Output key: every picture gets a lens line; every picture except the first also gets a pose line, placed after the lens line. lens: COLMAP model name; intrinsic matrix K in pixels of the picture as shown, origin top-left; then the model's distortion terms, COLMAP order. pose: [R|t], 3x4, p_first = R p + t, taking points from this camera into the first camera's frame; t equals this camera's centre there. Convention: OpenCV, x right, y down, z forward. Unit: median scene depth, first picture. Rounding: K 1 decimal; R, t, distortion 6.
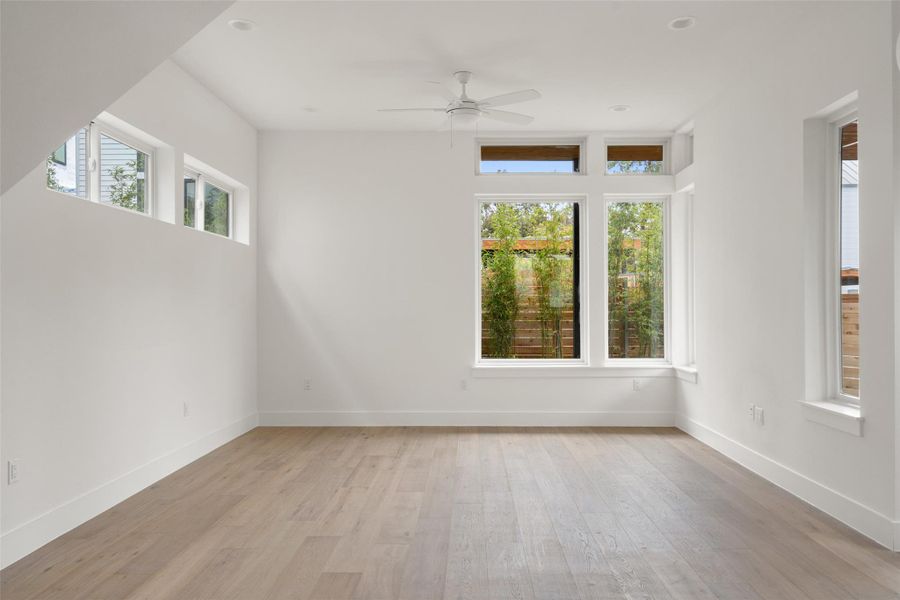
lens RADIAL K [[628.2, 0, 446.8], [0, 628.2, 302.5], [0, 0, 1]] dist [0.003383, 0.004316]
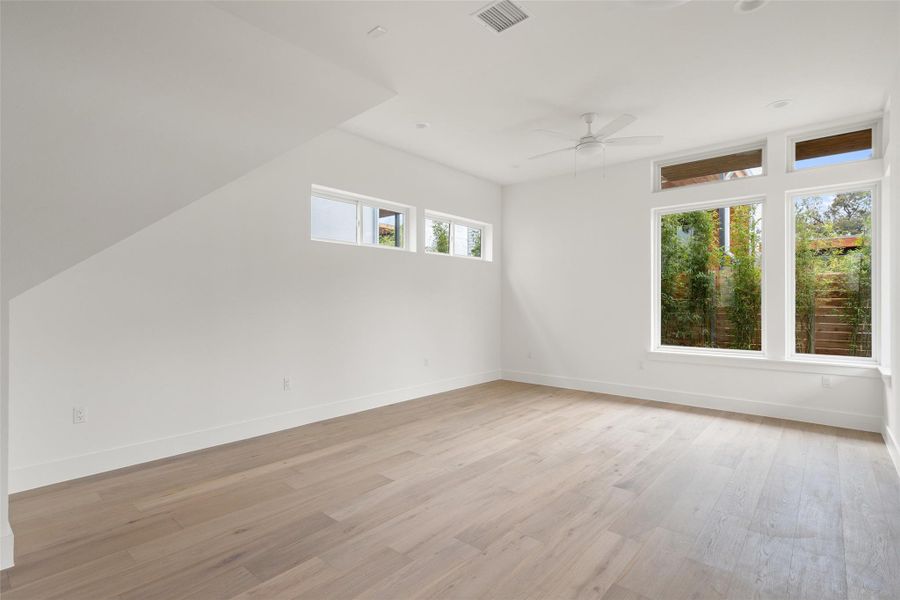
lens RADIAL K [[416.2, 0, 457.5], [0, 416.2, 304.7], [0, 0, 1]] dist [-0.001895, 0.000765]
pose [[0.783240, 0.007080, -0.621679, 0.254752], [0.002598, 0.999889, 0.014661, -0.000482], [0.621714, -0.013098, 0.783135, 0.139755]]
